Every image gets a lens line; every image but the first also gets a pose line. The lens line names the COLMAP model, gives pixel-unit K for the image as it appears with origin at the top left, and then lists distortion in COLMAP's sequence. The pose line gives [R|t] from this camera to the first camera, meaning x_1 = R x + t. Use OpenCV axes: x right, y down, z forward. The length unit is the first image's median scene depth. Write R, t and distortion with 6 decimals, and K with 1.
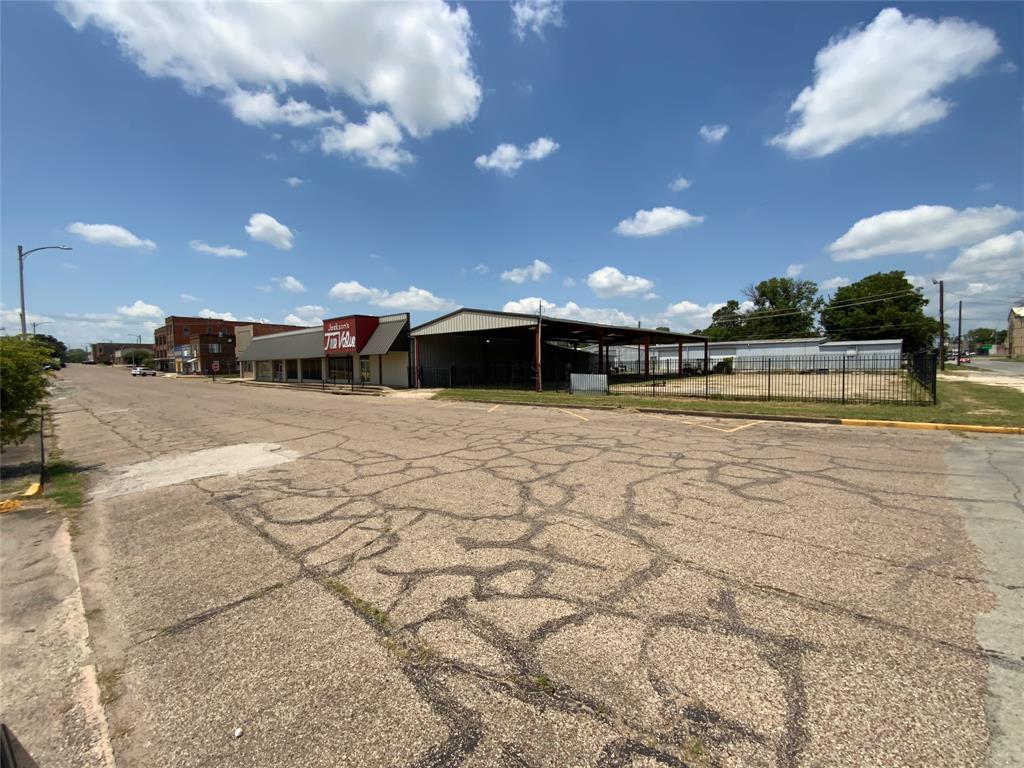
lens RADIAL K [[415.1, 0, 512.0], [0, 415.1, 384.0], [0, 0, 1]] dist [0.001833, -0.009482]
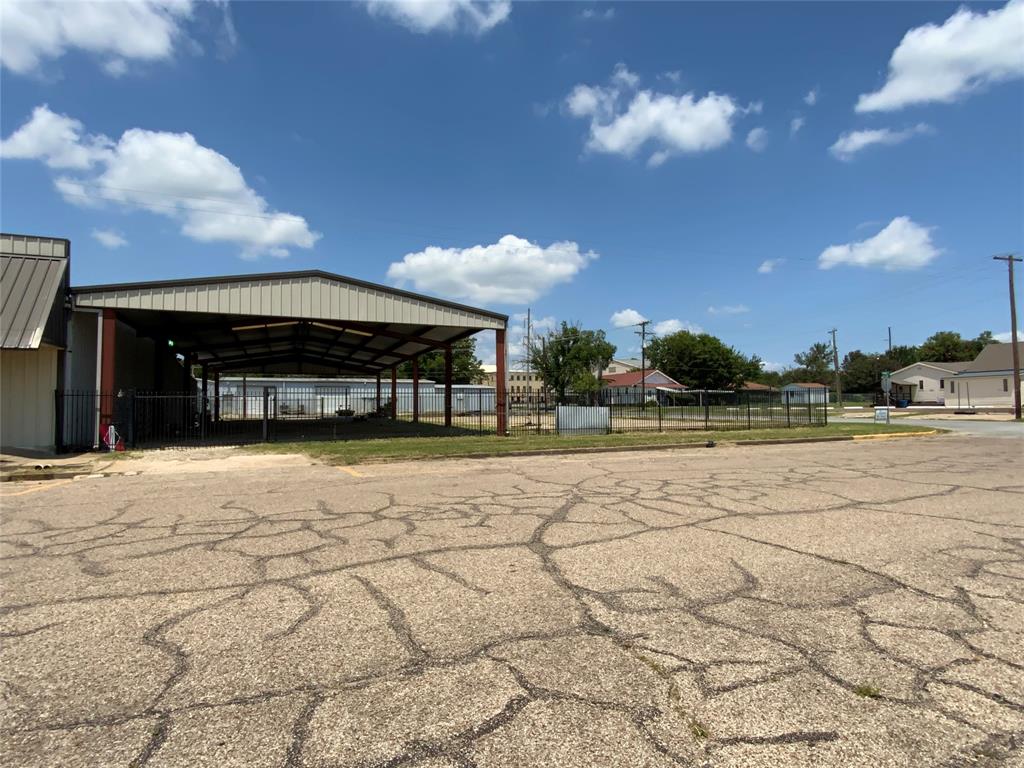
lens RADIAL K [[542.0, 0, 512.0], [0, 542.0, 384.0], [0, 0, 1]] dist [-0.001560, -0.000314]
pose [[0.454784, 0.049756, 0.889211, -0.588649], [0.039279, 0.996346, -0.075840, 0.003451], [-0.889735, 0.069418, 0.451168, 0.550459]]
